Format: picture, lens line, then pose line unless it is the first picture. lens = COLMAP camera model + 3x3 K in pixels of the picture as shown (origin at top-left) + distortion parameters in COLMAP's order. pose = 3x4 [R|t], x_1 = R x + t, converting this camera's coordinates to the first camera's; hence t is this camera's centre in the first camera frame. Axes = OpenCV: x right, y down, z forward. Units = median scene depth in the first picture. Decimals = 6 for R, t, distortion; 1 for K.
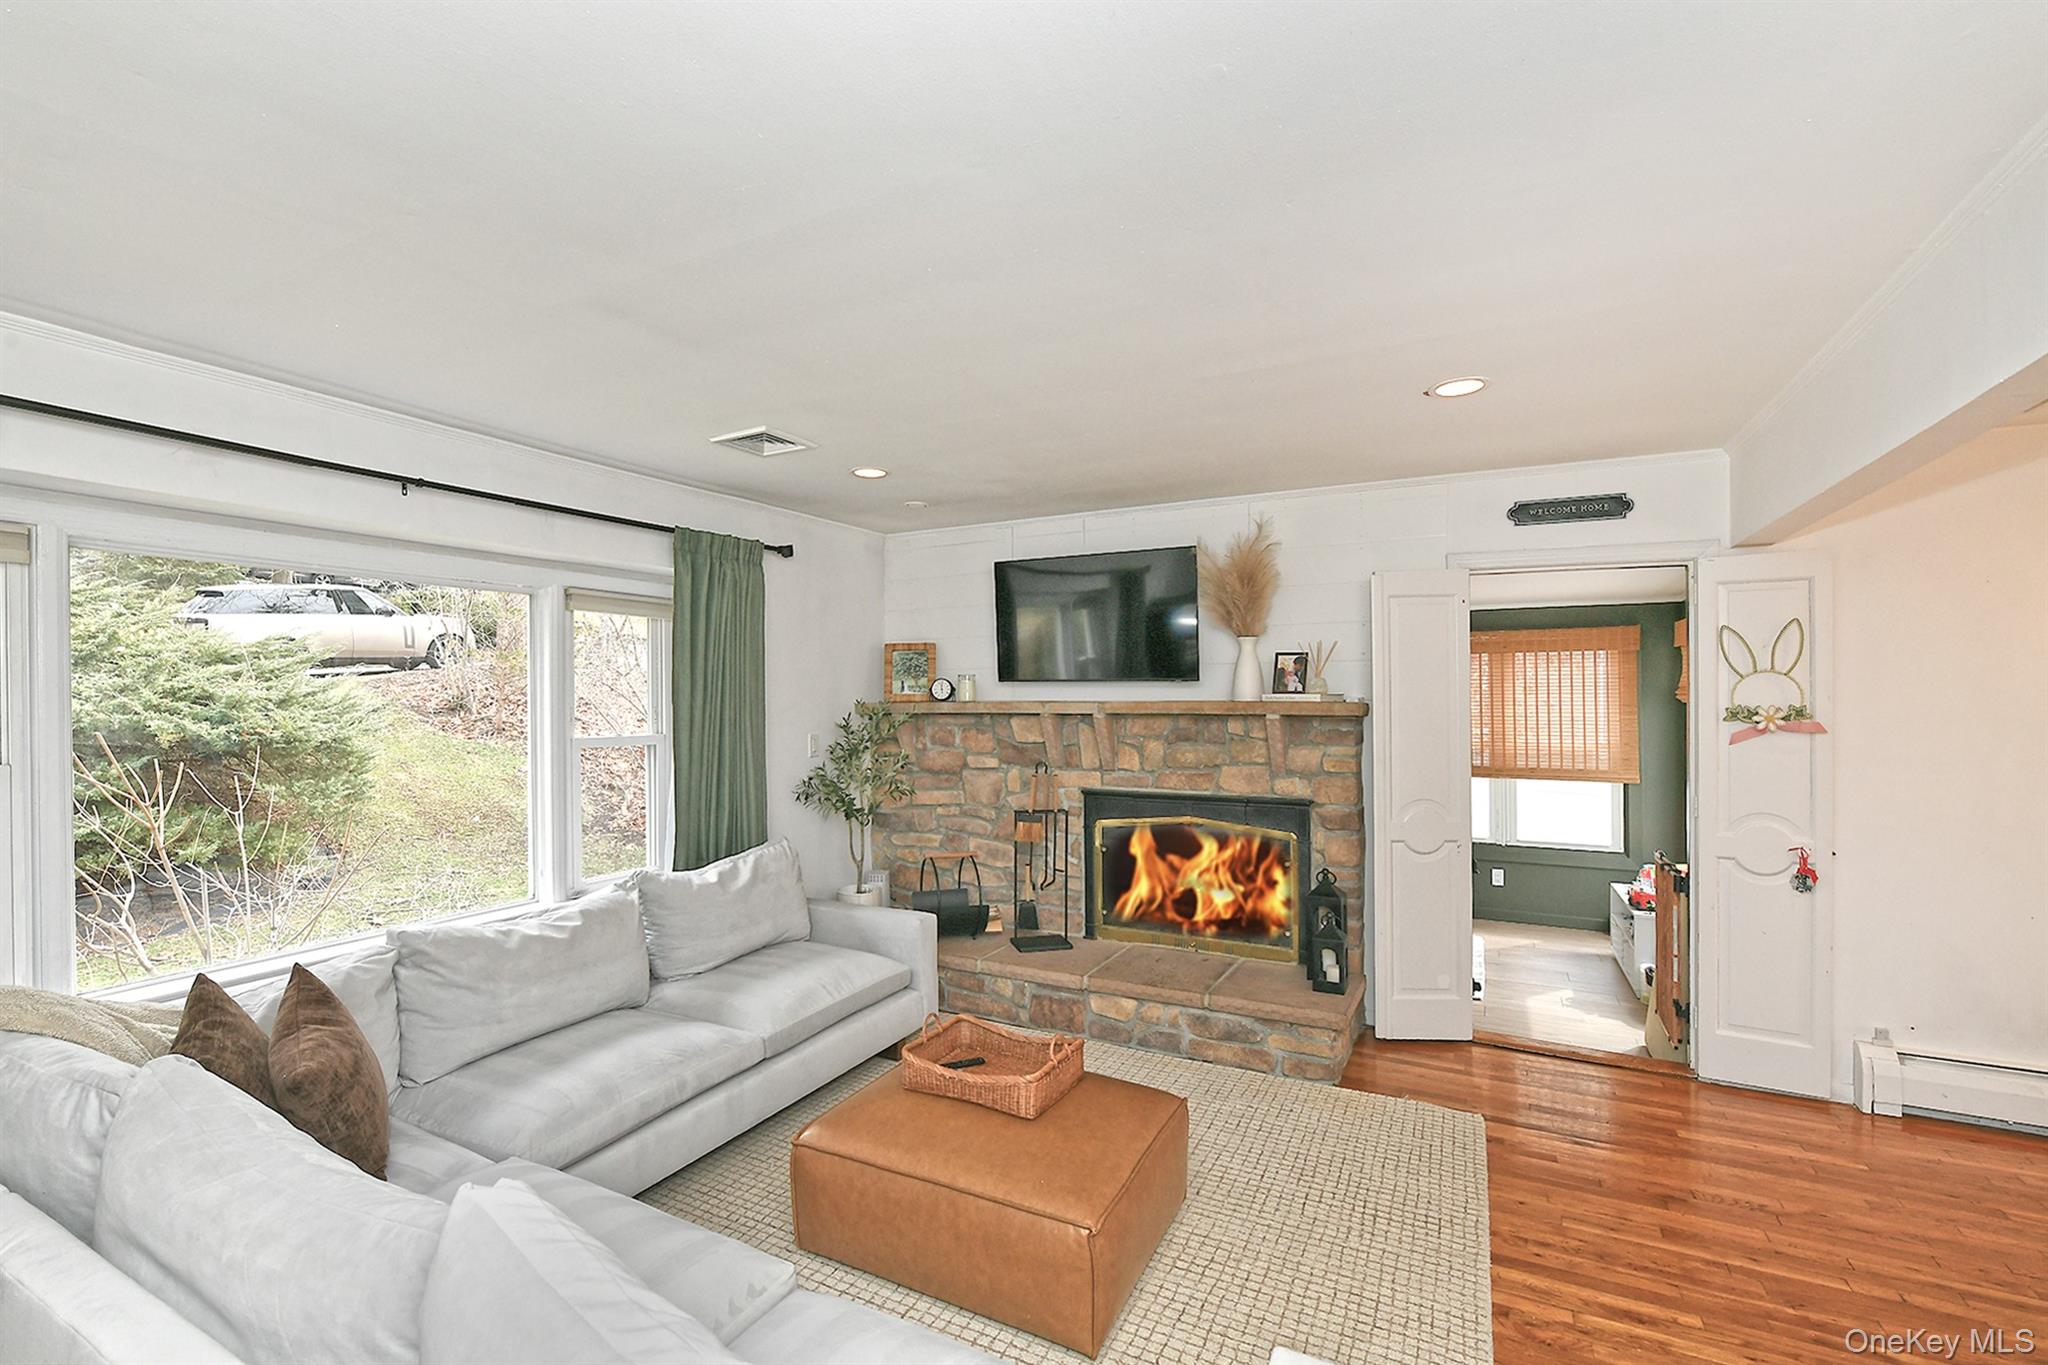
lens RADIAL K [[916.7, 0, 1030.3], [0, 916.7, 689.5], [0, 0, 1]] dist [0.005068, 0.000259]
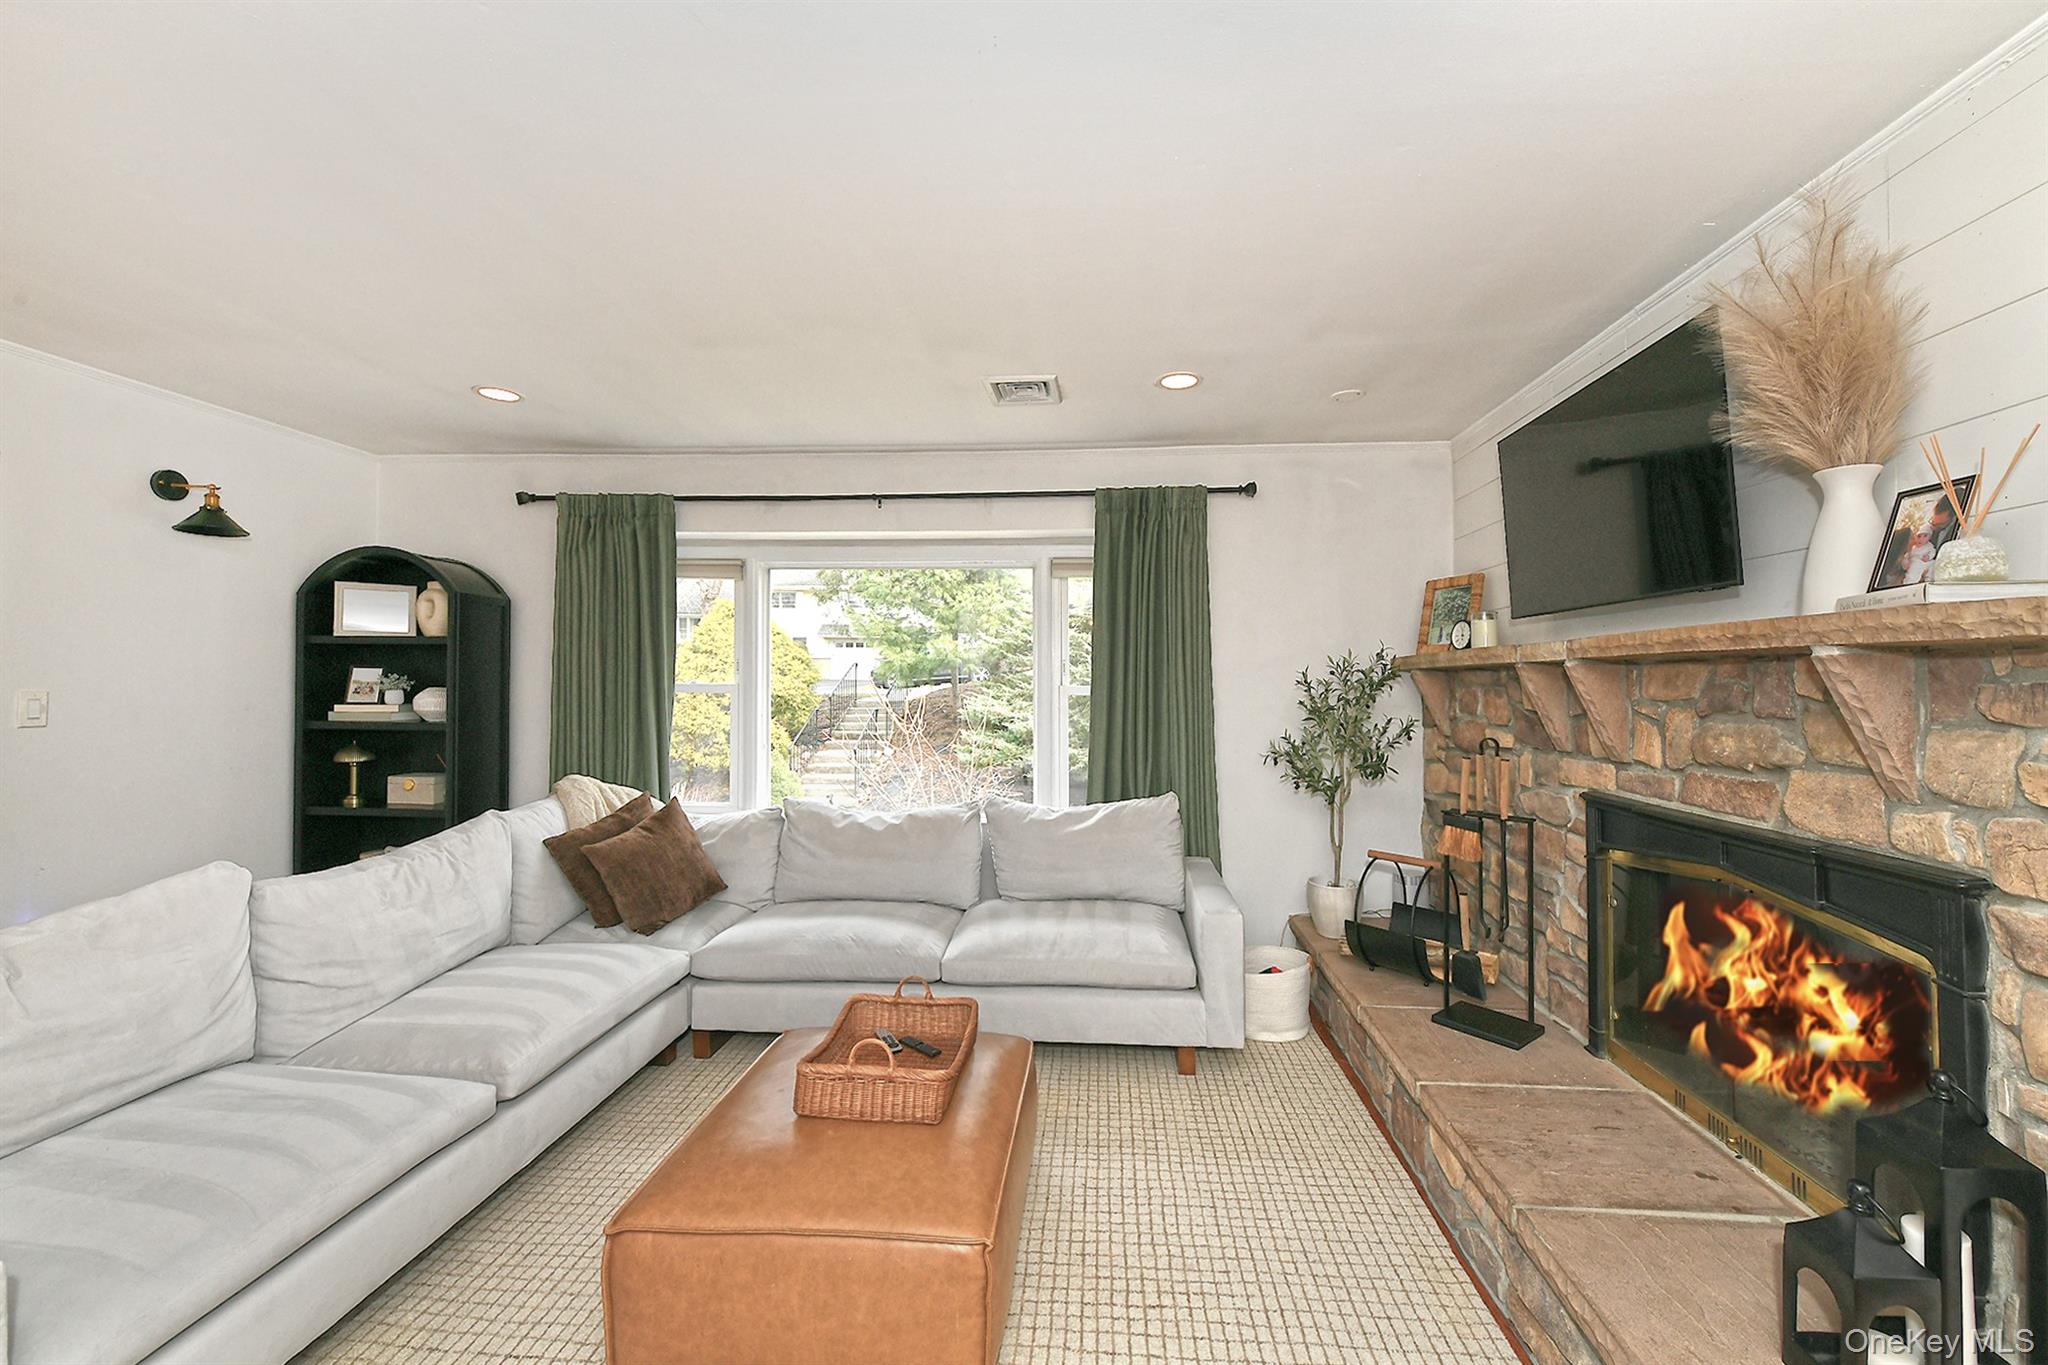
lens RADIAL K [[847.9, 0, 1065.3], [0, 847.9, 670.1], [0, 0, 1]] dist [-0.017807, 0.002616]
pose [[0.387025, -0.010381, -0.922011, 0.450568], [-0.002878, 0.999918, -0.012466, 0.041244], [0.922065, 0.007478, 0.386963, 0.513859]]
